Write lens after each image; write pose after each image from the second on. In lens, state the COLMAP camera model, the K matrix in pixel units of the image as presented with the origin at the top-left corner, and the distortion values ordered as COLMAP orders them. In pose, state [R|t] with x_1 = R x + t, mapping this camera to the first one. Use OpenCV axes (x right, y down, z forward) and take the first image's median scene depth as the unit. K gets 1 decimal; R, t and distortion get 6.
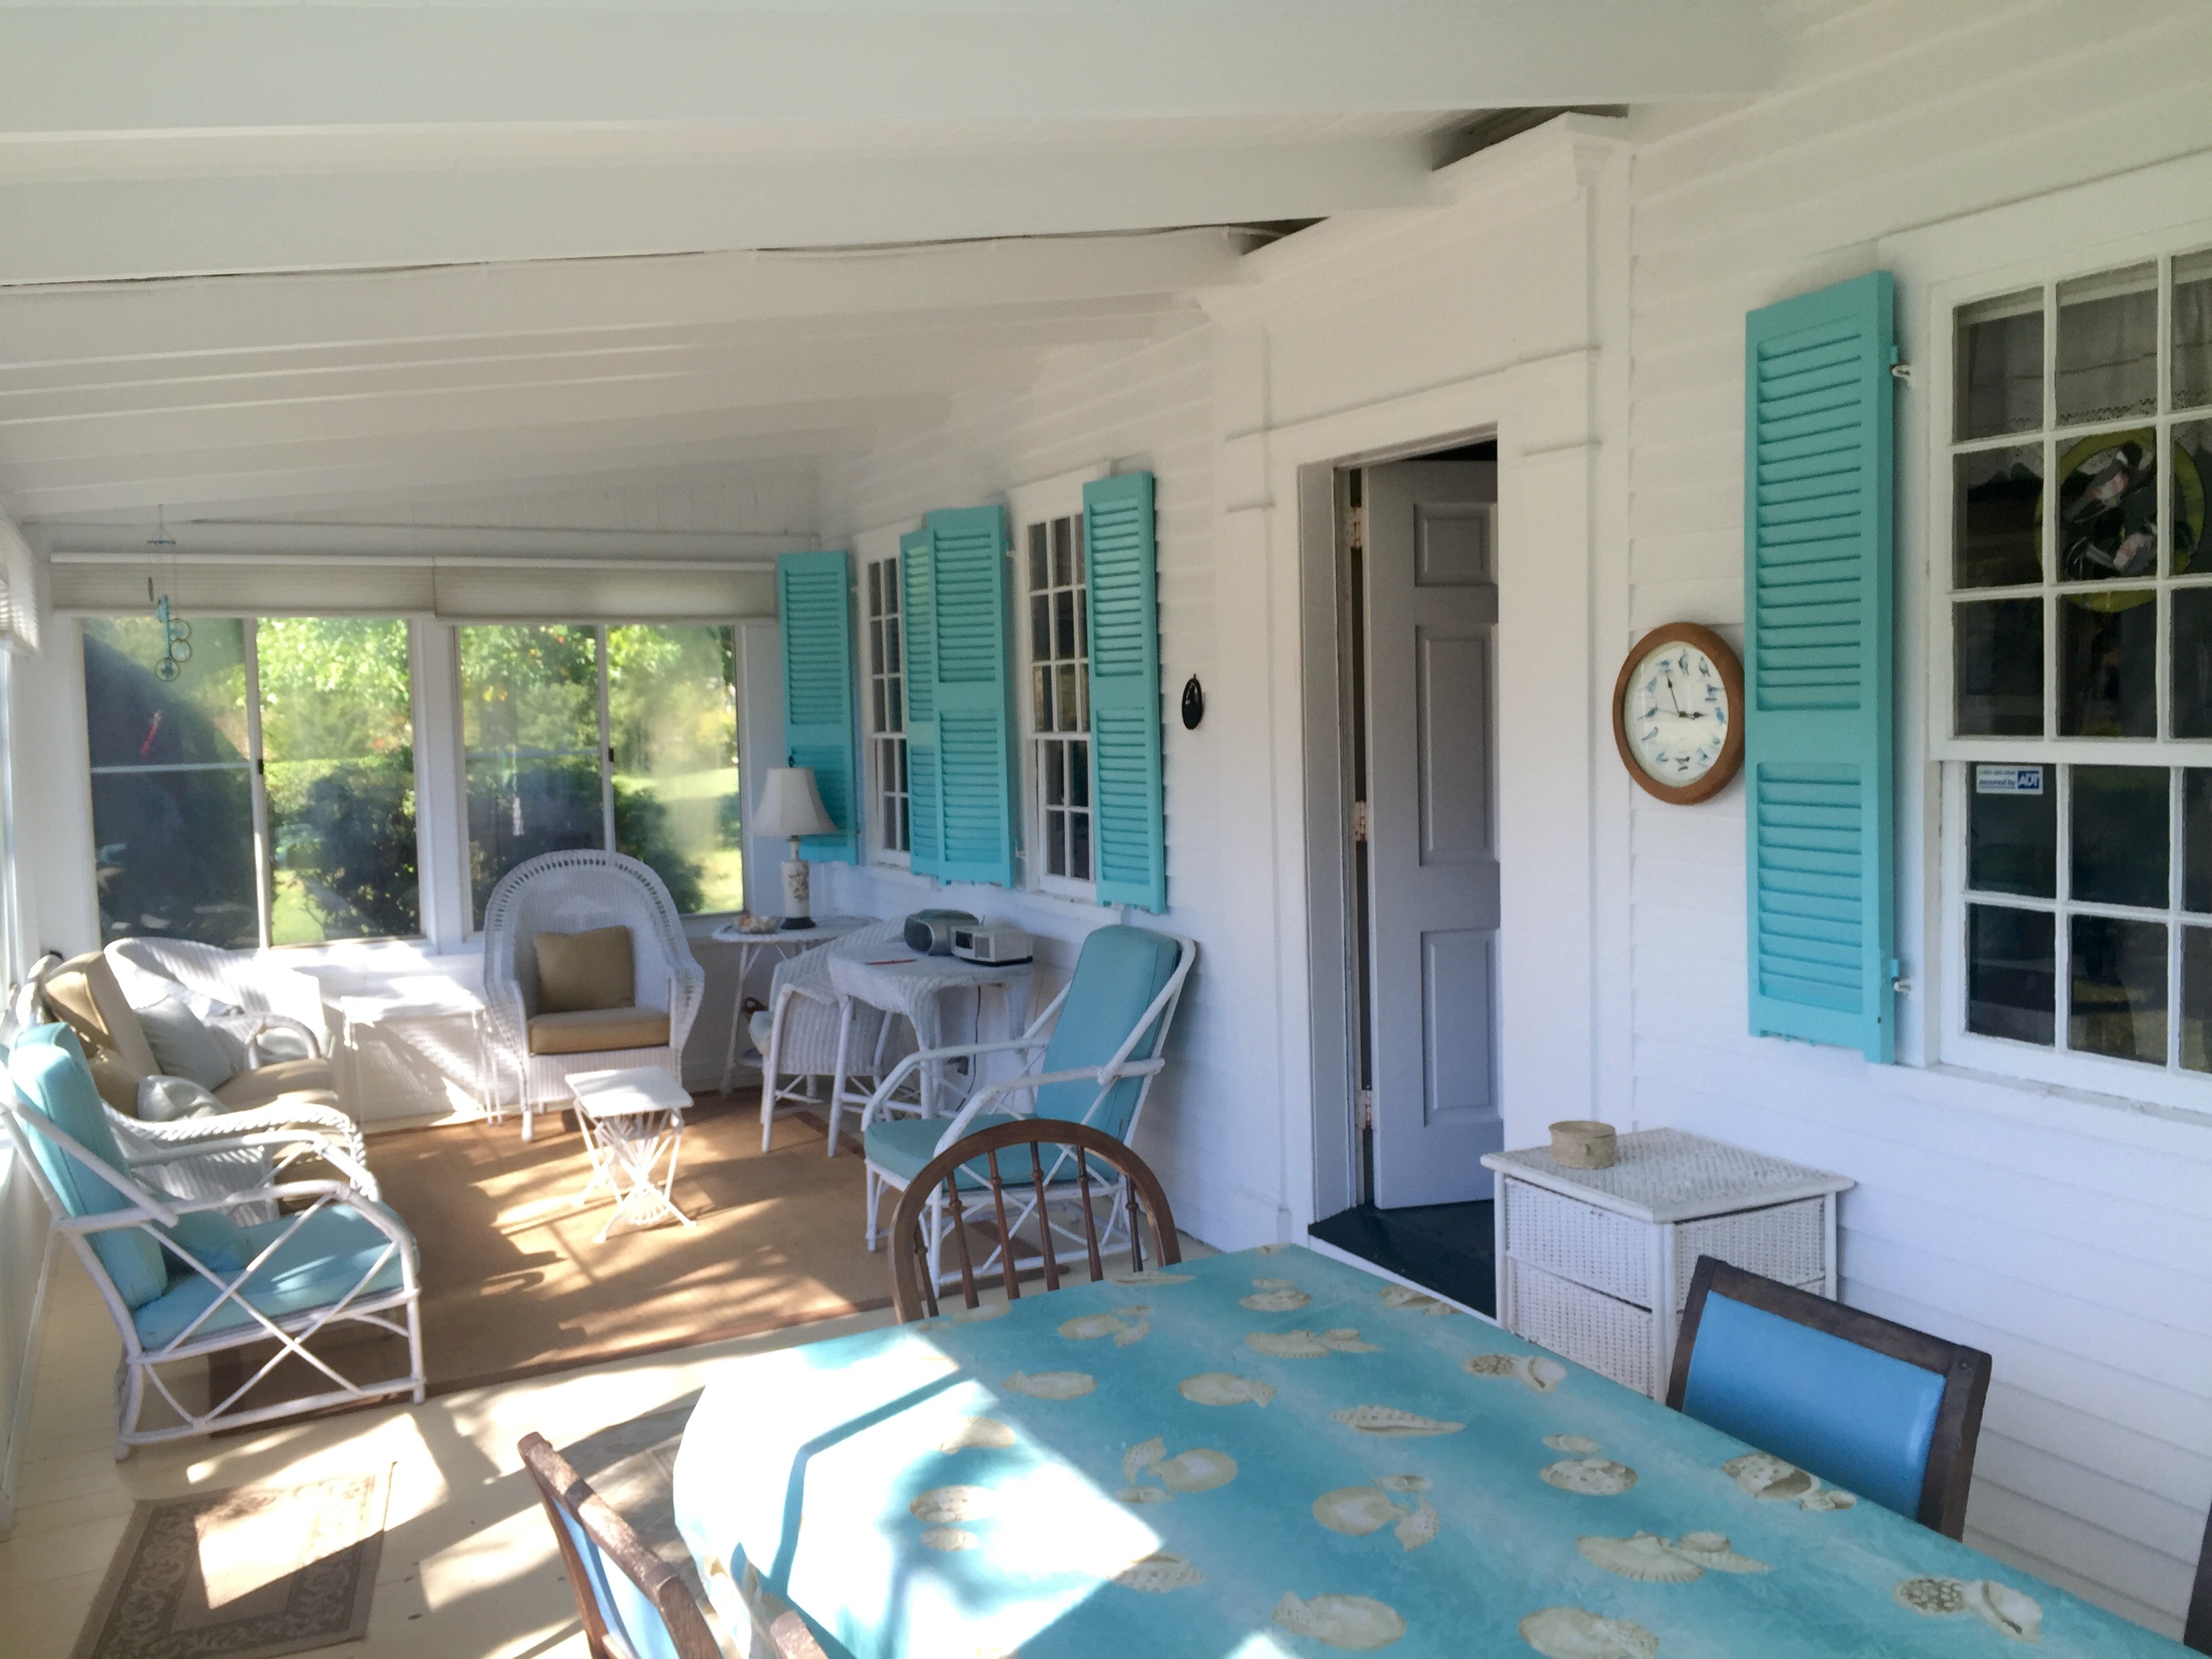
lens RADIAL K [[1904.5, 0, 1108.2], [0, 1904.5, 828.8], [0, 0, 1]] dist [0.090249, -0.123959]
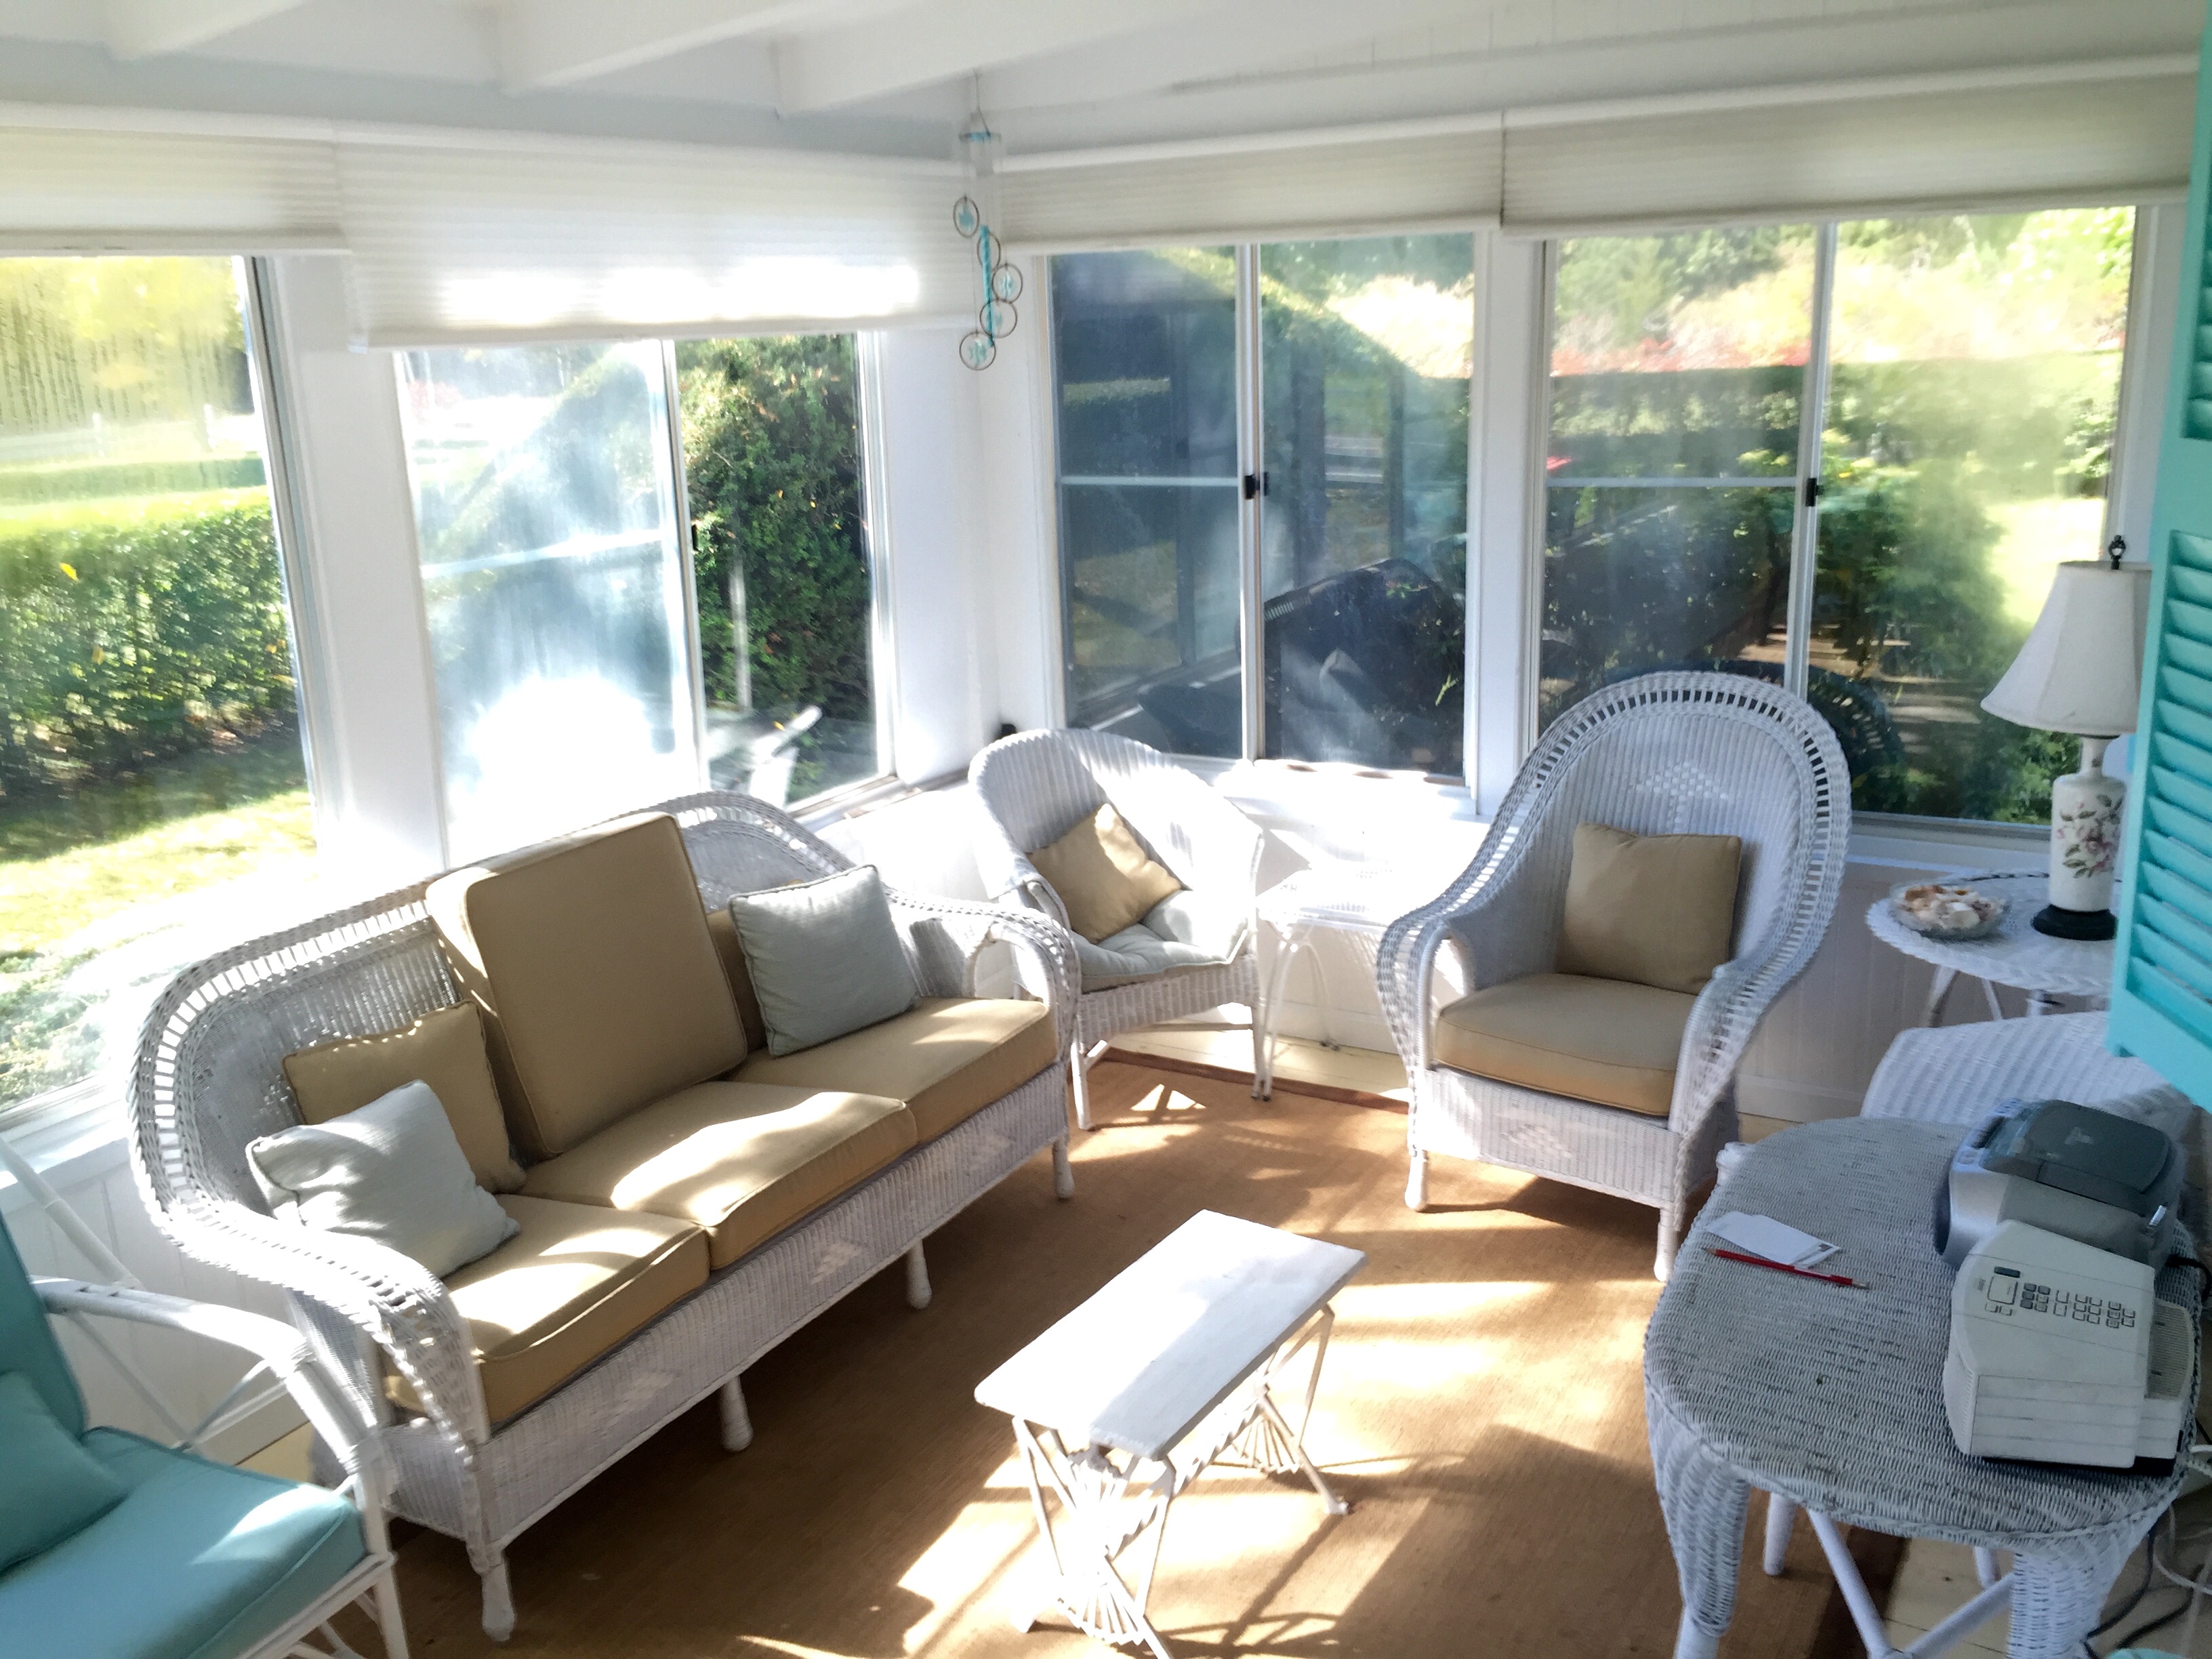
lens RADIAL K [[1904.5, 0, 1099.0], [0, 1904.5, 827.1], [0, 0, 1]] dist [0.090249, -0.123959]
pose [[0.545192, 0.227582, -0.806829, 0.072561], [-0.030511, 0.967194, 0.252199, -0.079712], [0.837756, -0.112879, 0.534250, 0.590374]]
